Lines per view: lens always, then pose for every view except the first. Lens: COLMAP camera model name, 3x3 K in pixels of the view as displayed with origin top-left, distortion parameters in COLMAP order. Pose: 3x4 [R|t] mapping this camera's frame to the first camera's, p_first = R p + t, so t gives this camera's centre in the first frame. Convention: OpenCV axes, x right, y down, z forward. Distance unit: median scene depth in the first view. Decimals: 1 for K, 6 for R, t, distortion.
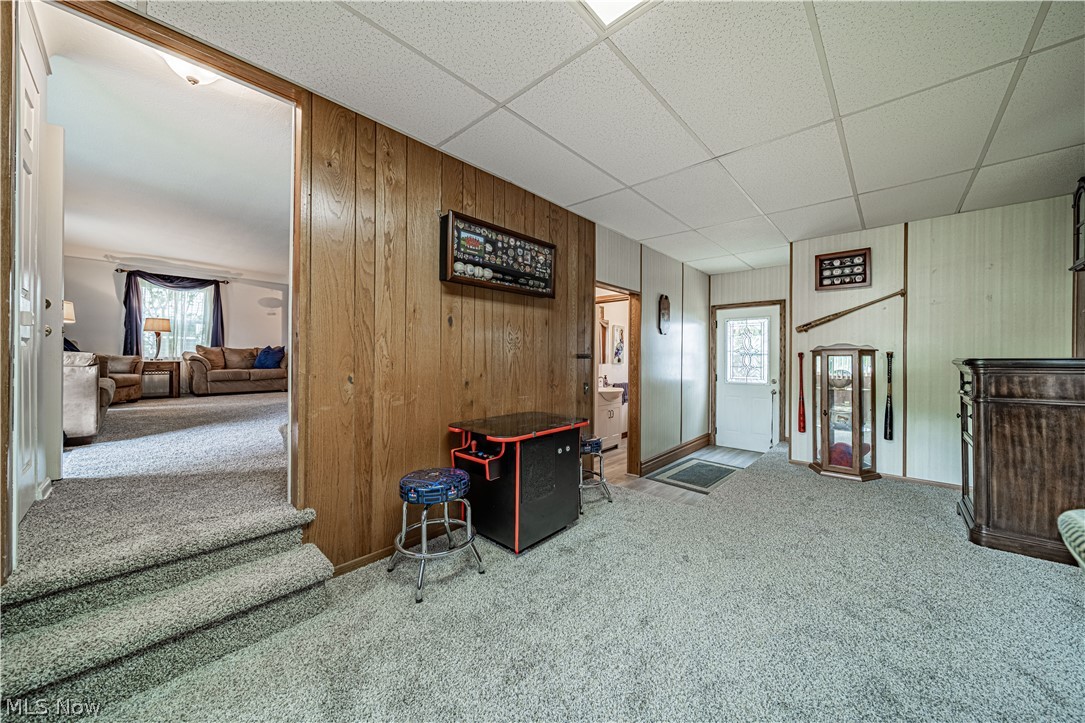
lens RADIAL K [[381.5, 0, 546.0], [0, 381.5, 352.0], [0, 0, 1]] dist [-0.001609, -0.000259]
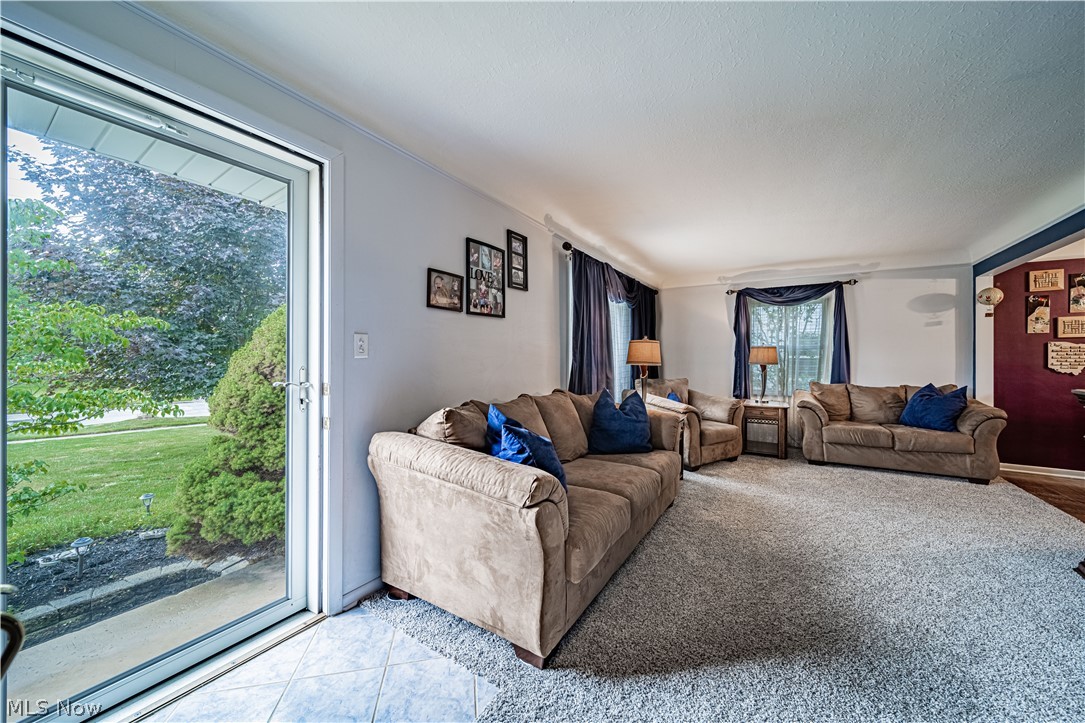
lens RADIAL K [[381.5, 0, 546.0], [0, 381.5, 352.0], [0, 0, 1]] dist [-0.001609, -0.000259]
pose [[0.167141, -0.013887, -0.985835, -0.549494], [0.007347, 0.999891, -0.012840, -0.114059], [0.985906, -0.005097, 0.167225, 0.718008]]
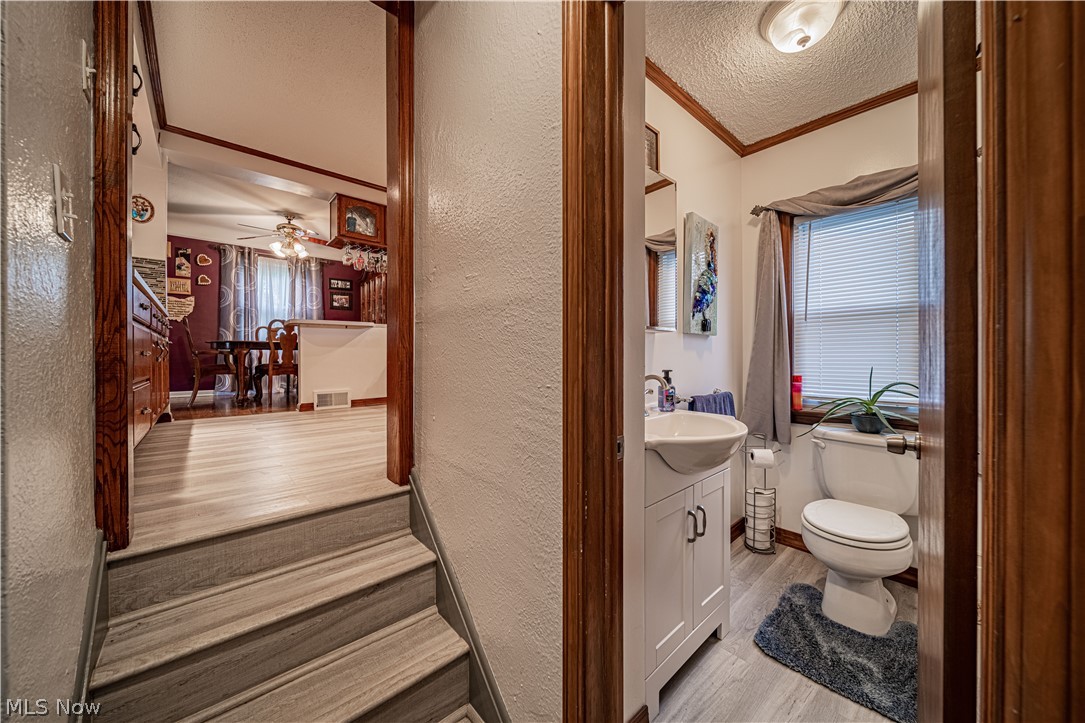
lens RADIAL K [[381.5, 0, 546.0], [0, 381.5, 352.0], [0, 0, 1]] dist [-0.001609, -0.000259]
pose [[0.994458, -0.012810, -0.104352, 0.140565], [0.012875, 0.999917, -0.000048, 0.068468], [0.104344, -0.001296, 0.994540, 1.039300]]
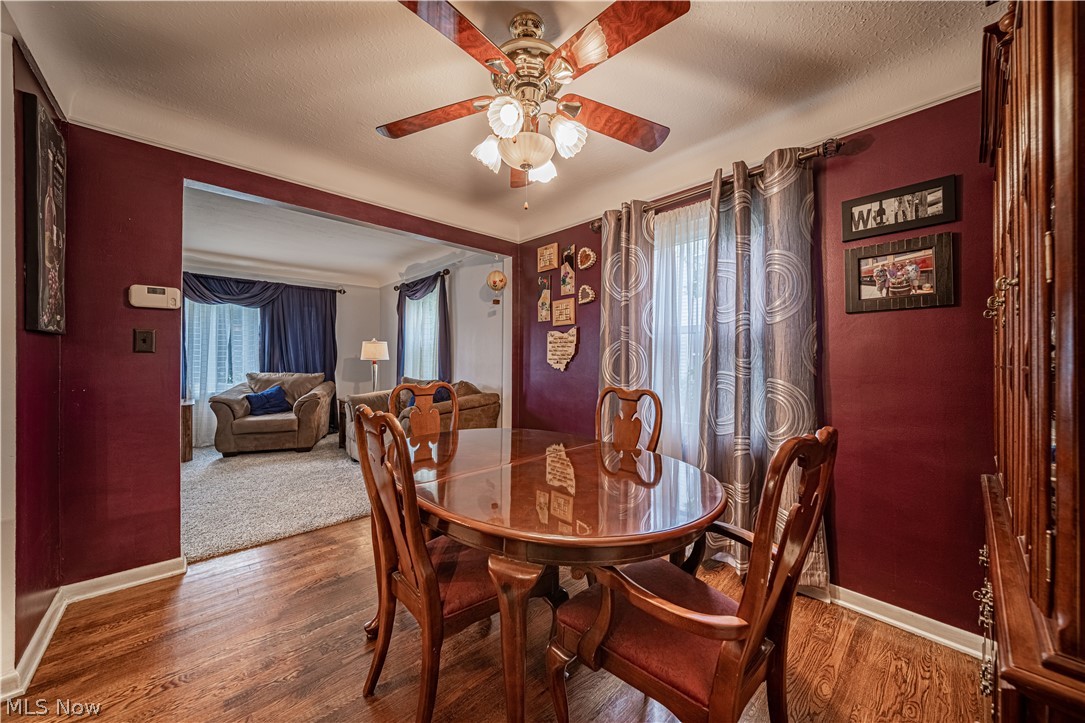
lens RADIAL K [[381.5, 0, 546.0], [0, 381.5, 352.0], [0, 0, 1]] dist [-0.001609, -0.000259]
pose [[-0.102953, -0.021456, -0.994455, -0.484989], [0.007474, 0.999722, -0.022343, -0.079754], [0.994658, -0.009733, -0.102764, 2.295981]]
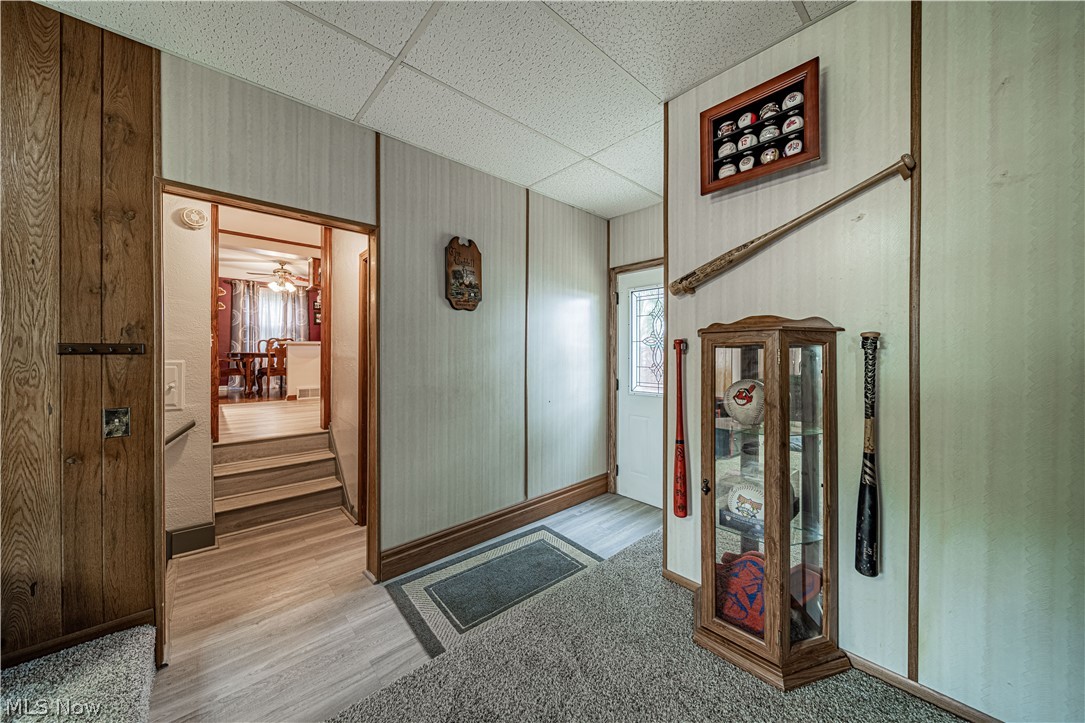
lens RADIAL K [[381.5, 0, 546.0], [0, 381.5, 352.0], [0, 0, 1]] dist [-0.001609, -0.000259]
pose [[0.994828, -0.002664, -0.101542, 0.576860], [0.003469, 0.999964, 0.007750, 0.012453], [0.101518, -0.008062, 0.994801, 0.554784]]
